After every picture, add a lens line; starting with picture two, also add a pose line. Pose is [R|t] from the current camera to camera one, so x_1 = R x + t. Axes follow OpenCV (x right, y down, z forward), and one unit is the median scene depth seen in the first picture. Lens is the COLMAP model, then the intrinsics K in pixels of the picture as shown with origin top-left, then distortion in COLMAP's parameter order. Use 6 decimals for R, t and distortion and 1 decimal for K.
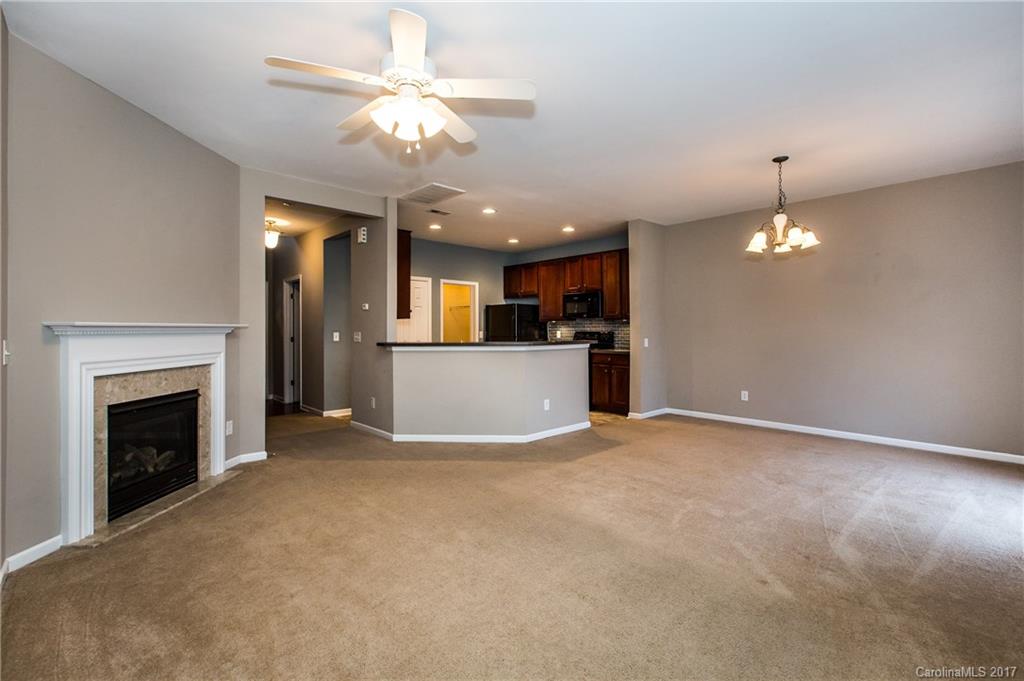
lens RADIAL K [[462.7, 0, 514.3], [0, 462.7, 329.1], [0, 0, 1]] dist [0.000879, -0.001821]
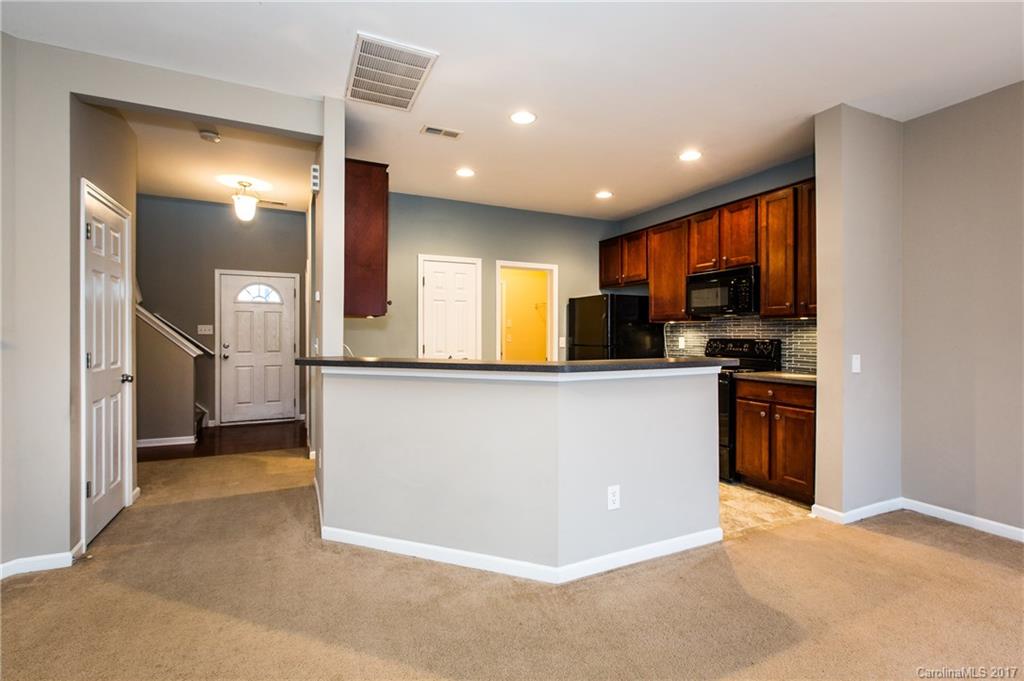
lens RADIAL K [[462.7, 0, 514.4], [0, 462.7, 335.8], [0, 0, 1]] dist [0.000879, -0.001821]
pose [[0.949894, 0.005645, -0.312522, 0.094149], [-0.003656, 0.999969, 0.006950, -0.001429], [0.312552, -0.005459, 0.949885, 0.416674]]
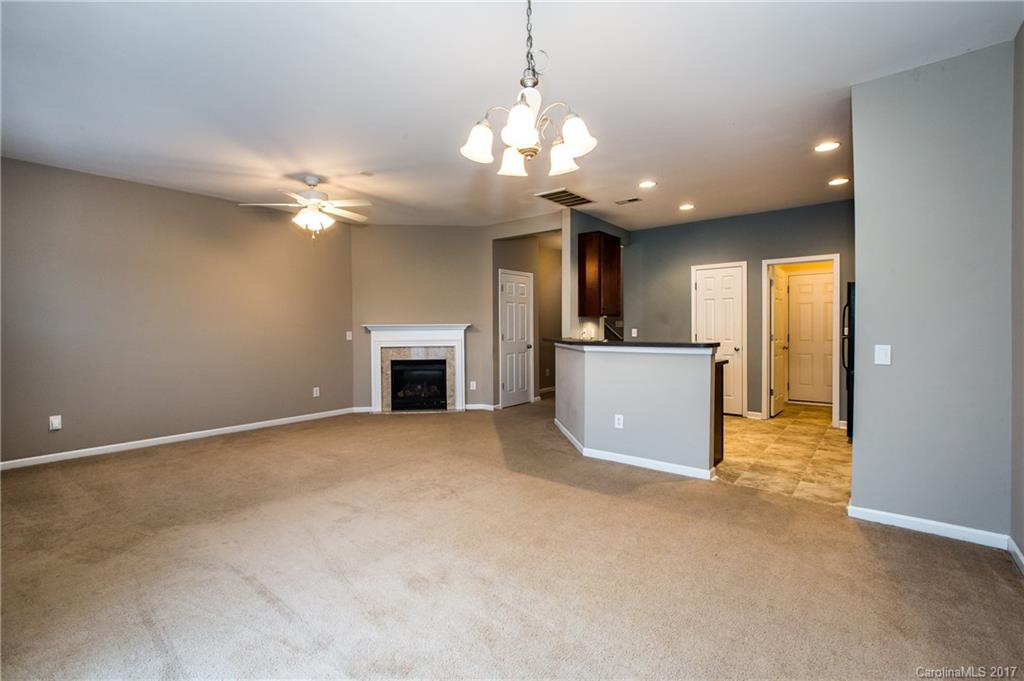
lens RADIAL K [[462.7, 0, 511.1], [0, 462.7, 333.9], [0, 0, 1]] dist [0.000879, -0.001821]
pose [[0.124389, 0.015193, -0.992117, 0.655034], [0.007144, 0.999843, 0.016207, -0.000439], [0.992208, -0.009104, 0.124261, 0.567089]]
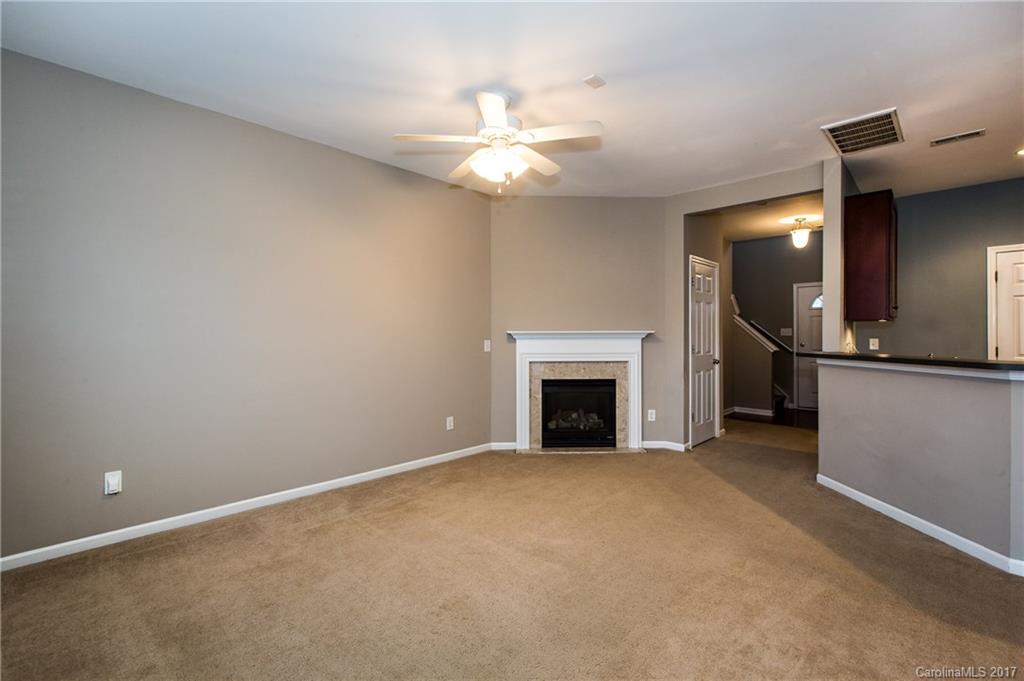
lens RADIAL K [[462.7, 0, 510.3], [0, 462.7, 335.6], [0, 0, 1]] dist [0.000879, -0.001821]
pose [[0.043596, 0.004201, -0.999040, 0.361591], [0.002448, 0.999988, 0.004312, -0.002354], [0.999046, -0.002634, 0.043585, 0.348968]]
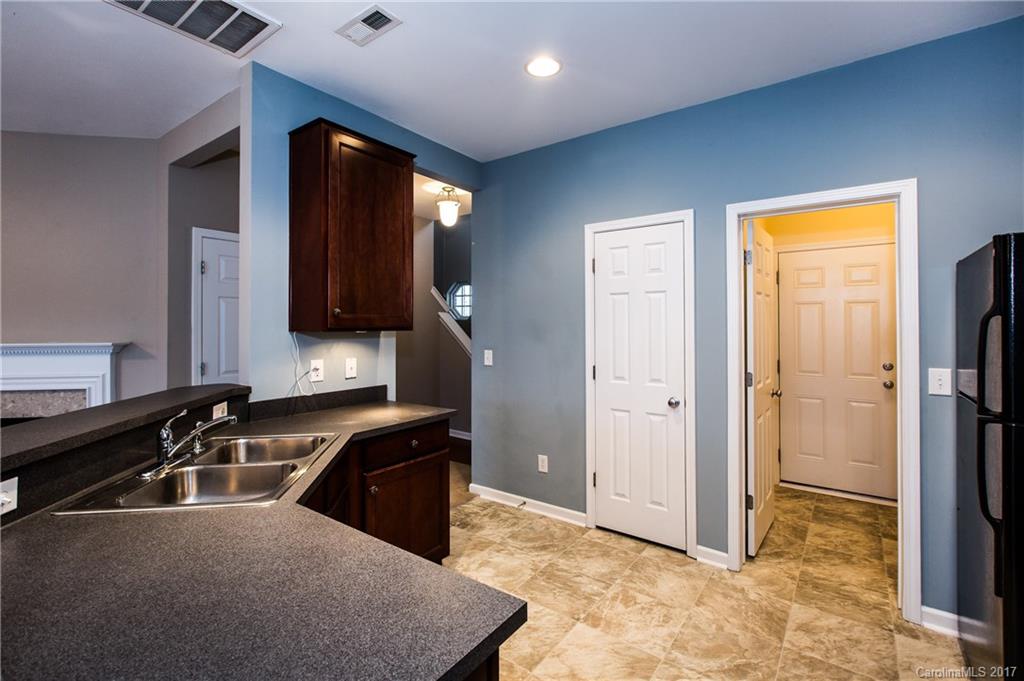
lens RADIAL K [[462.7, 0, 513.2], [0, 462.7, 319.2], [0, 0, 1]] dist [0.000879, -0.001821]
pose [[0.169201, -0.007569, -0.985553, 0.174120], [0.001599, 0.999971, -0.007405, -0.025687], [0.985580, -0.000323, 0.169208, 0.921723]]
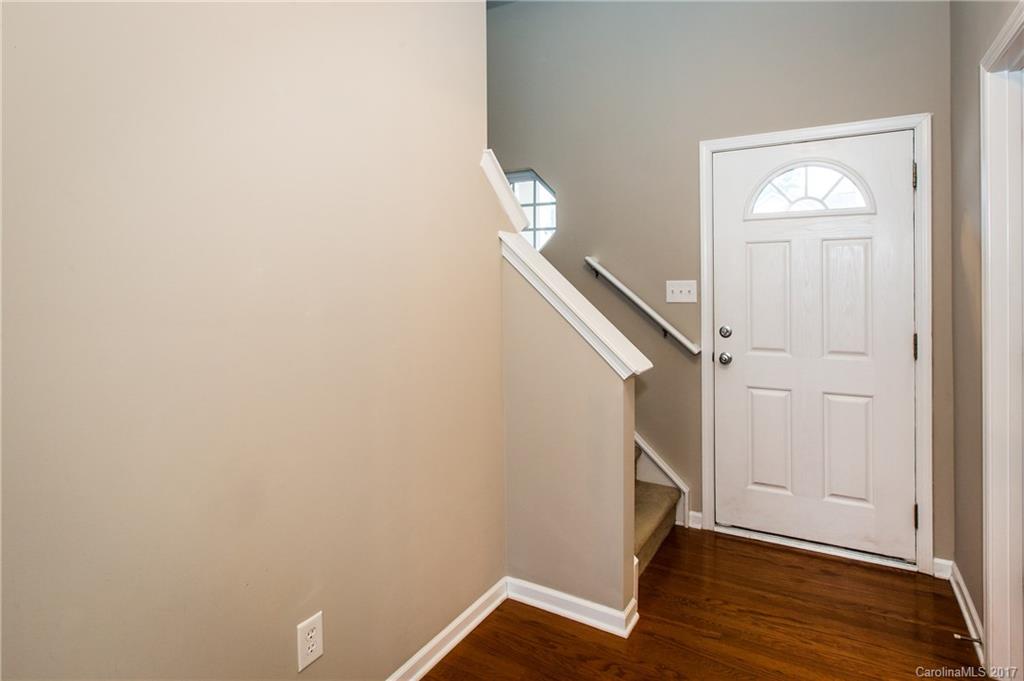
lens RADIAL K [[462.7, 0, 586.1], [0, 462.7, 280.5], [0, 0, 1]] dist [0.000879, -0.001821]
pose [[0.364689, -0.002131, -0.931127, -0.441450], [0.005973, 0.999982, 0.000051, -0.013722], [0.931110, -0.005581, 0.364695, 0.878855]]
